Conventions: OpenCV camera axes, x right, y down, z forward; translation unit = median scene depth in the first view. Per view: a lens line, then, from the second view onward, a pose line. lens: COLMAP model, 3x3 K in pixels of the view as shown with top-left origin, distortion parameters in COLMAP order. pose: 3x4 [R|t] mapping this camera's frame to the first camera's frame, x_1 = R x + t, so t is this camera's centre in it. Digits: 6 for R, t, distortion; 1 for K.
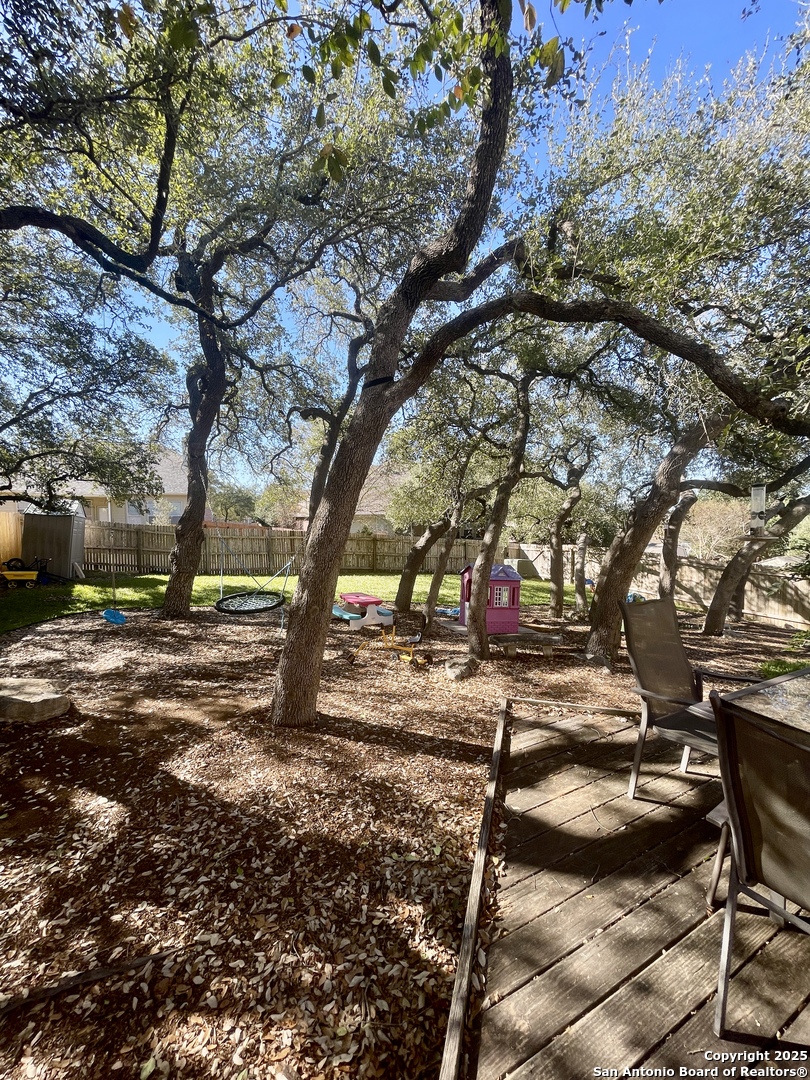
lens RADIAL K [[436.6, 0, 404.5], [0, 436.6, 539.5], [0, 0, 1]] dist [-0.001446, 0.000283]
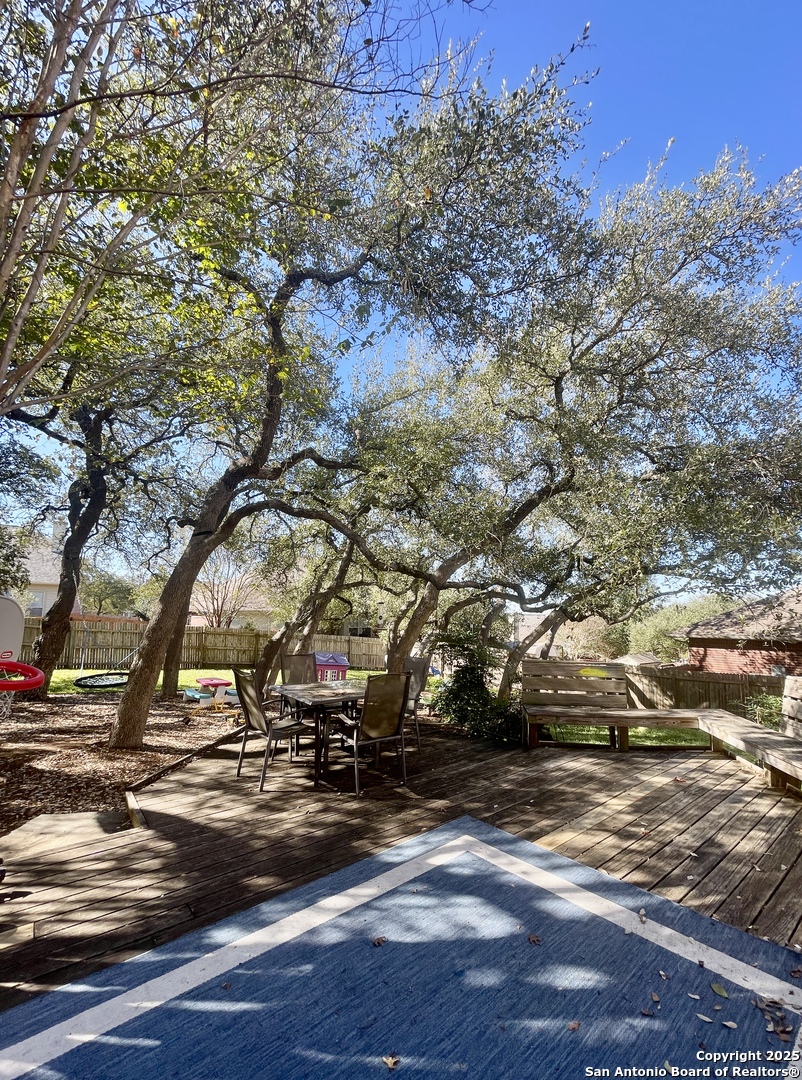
lens RADIAL K [[436.6, 0, 407.6], [0, 436.6, 575.0], [0, 0, 1]] dist [-0.001446, 0.000283]
pose [[0.974260, 0.042398, 0.221405, 0.125583], [-0.010275, 0.989485, -0.144270, 0.011748], [-0.225193, 0.138282, 0.964451, -0.280937]]
